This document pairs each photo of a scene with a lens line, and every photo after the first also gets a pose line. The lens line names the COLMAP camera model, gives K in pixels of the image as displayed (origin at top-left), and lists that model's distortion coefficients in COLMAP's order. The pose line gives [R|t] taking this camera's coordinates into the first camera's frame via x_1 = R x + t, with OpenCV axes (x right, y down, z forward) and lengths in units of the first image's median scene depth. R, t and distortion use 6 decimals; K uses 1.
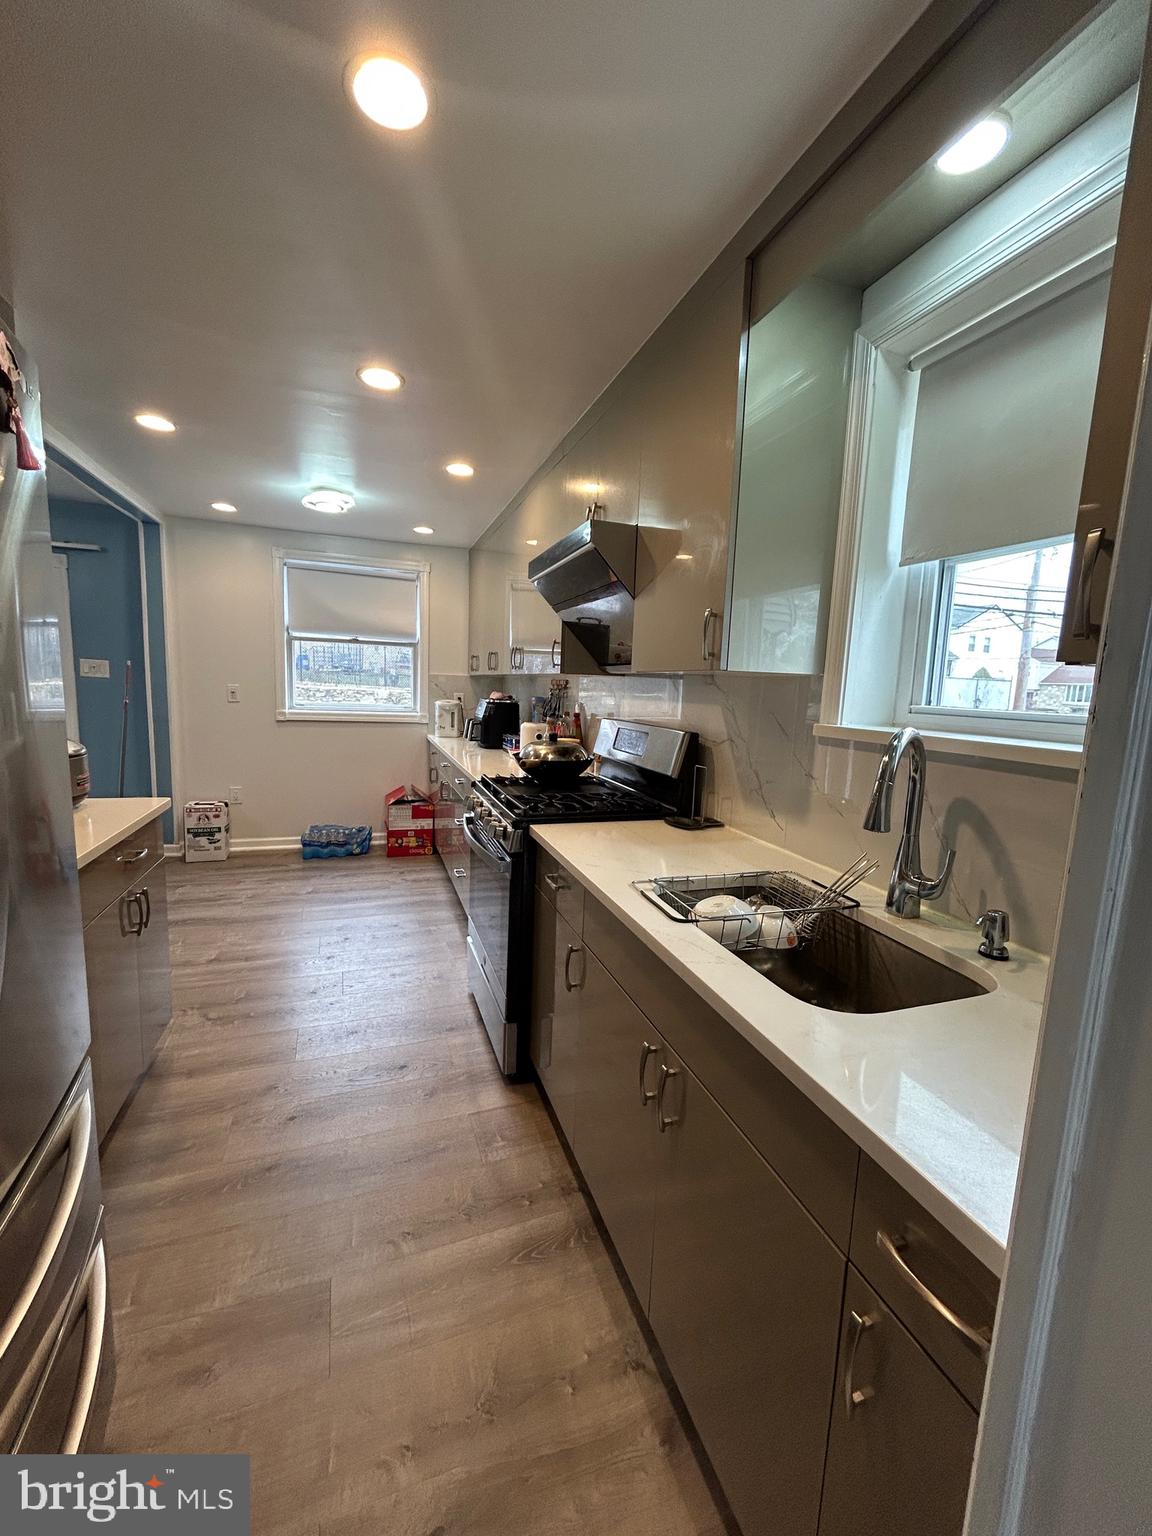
lens RADIAL K [[616.9, 0, 577.7], [0, 616.9, 772.8], [0, 0, 1]] dist [-0.003328, -0.000214]
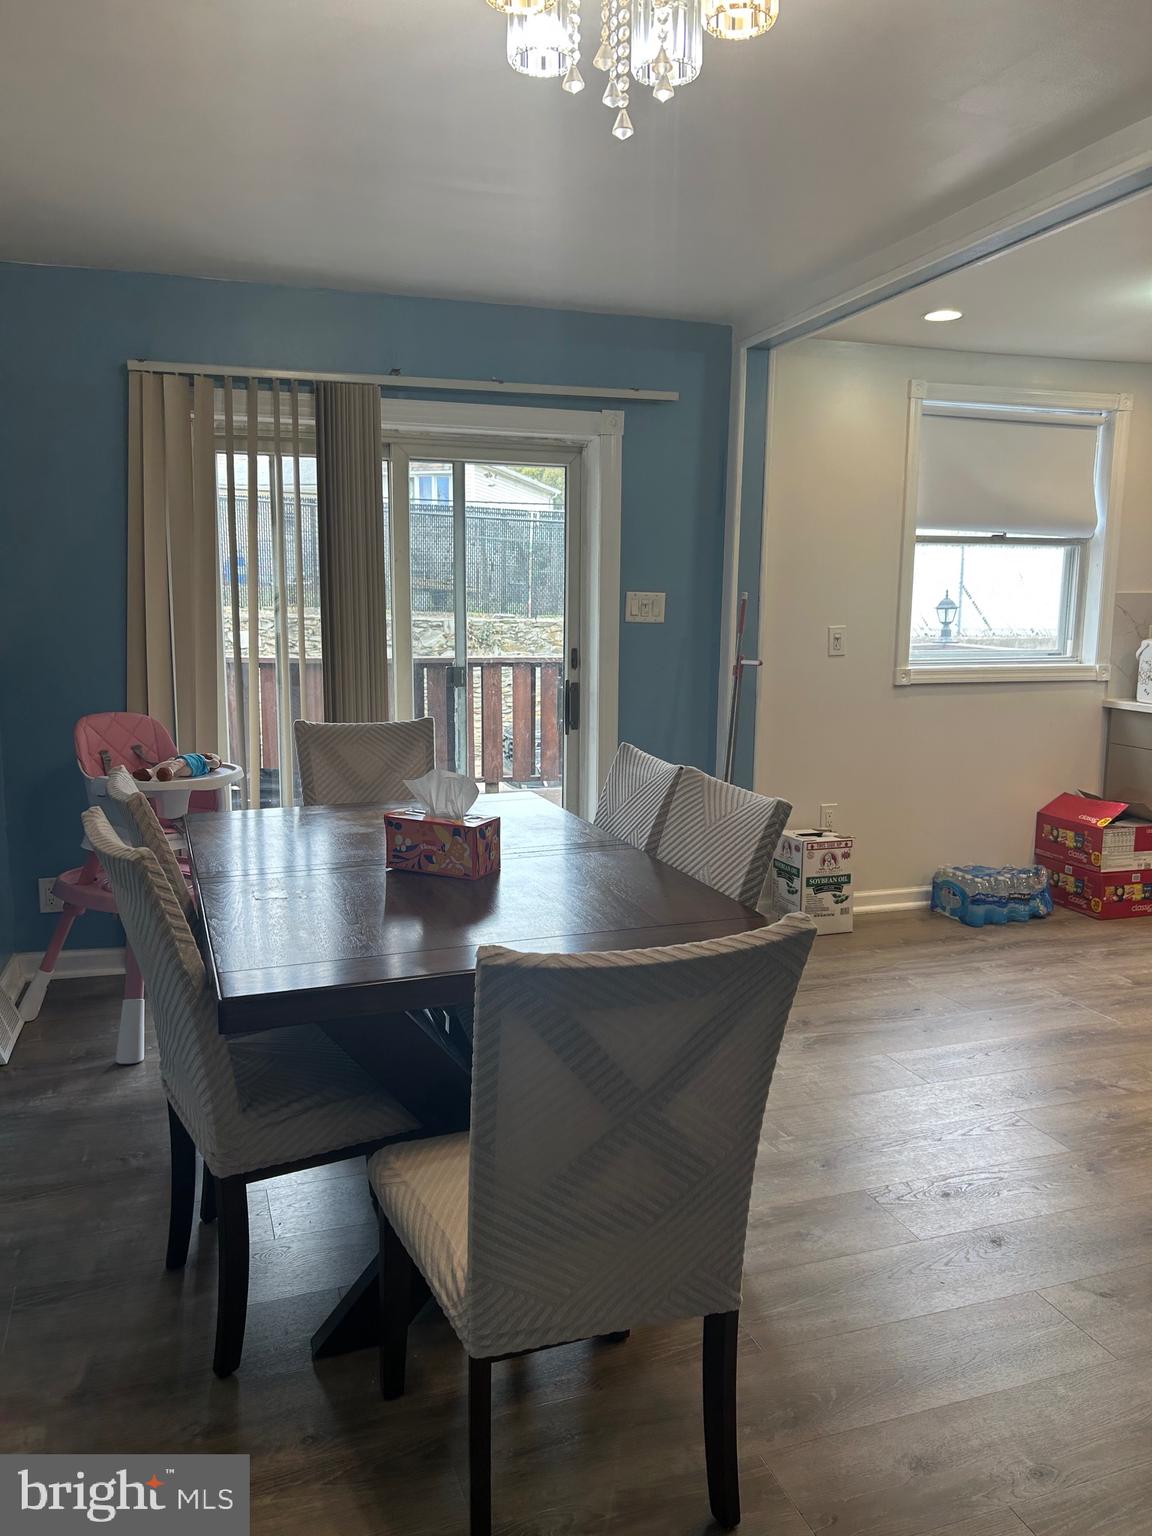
lens RADIAL K [[1148.0, 0, 577.6], [0, 1148.0, 766.8], [0, 0, 1]] dist [0.043502, -0.044191]
pose [[0.998824, -0.030029, -0.038071, -1.009550], [0.030303, 0.999519, 0.006655, -0.034651], [0.037853, -0.007801, 0.999253, -0.106277]]
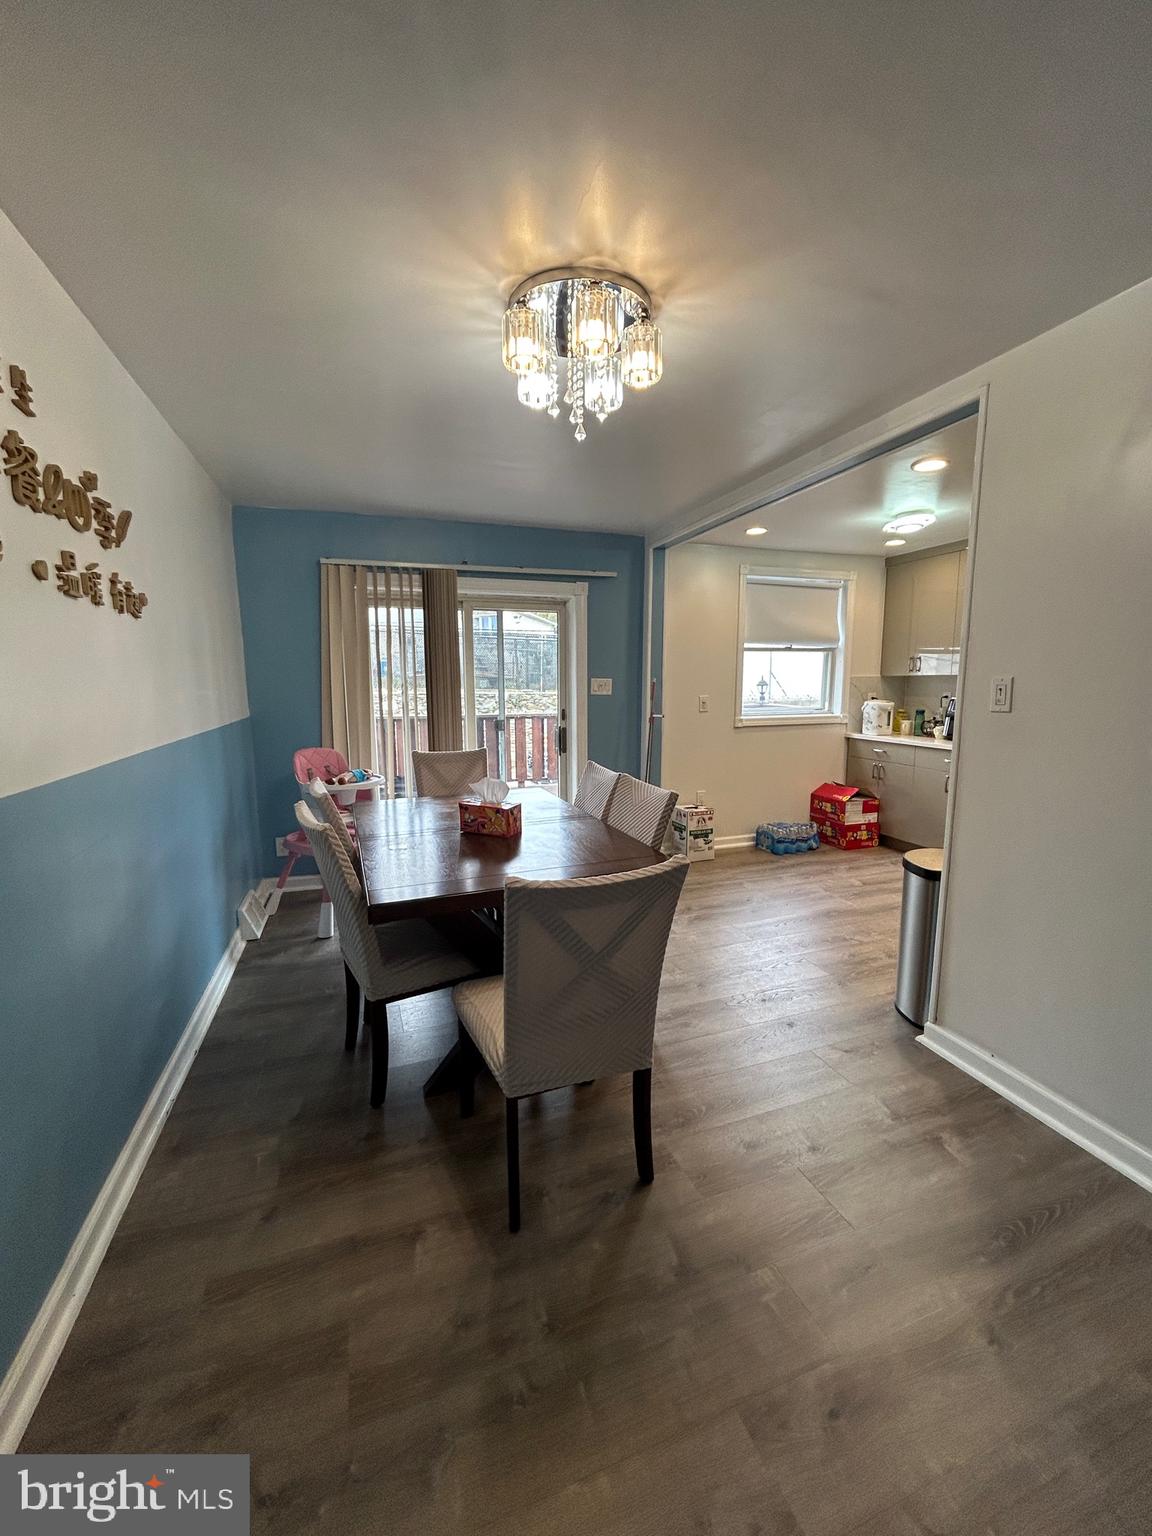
lens RADIAL K [[616.9, 0, 579.4], [0, 616.9, 768.6], [0, 0, 1]] dist [-0.003328, -0.000214]
pose [[0.998779, -0.044633, -0.021174, -1.002633], [0.044720, 0.998993, 0.003665, -0.039086], [0.020989, -0.004608, 0.999769, -0.101499]]
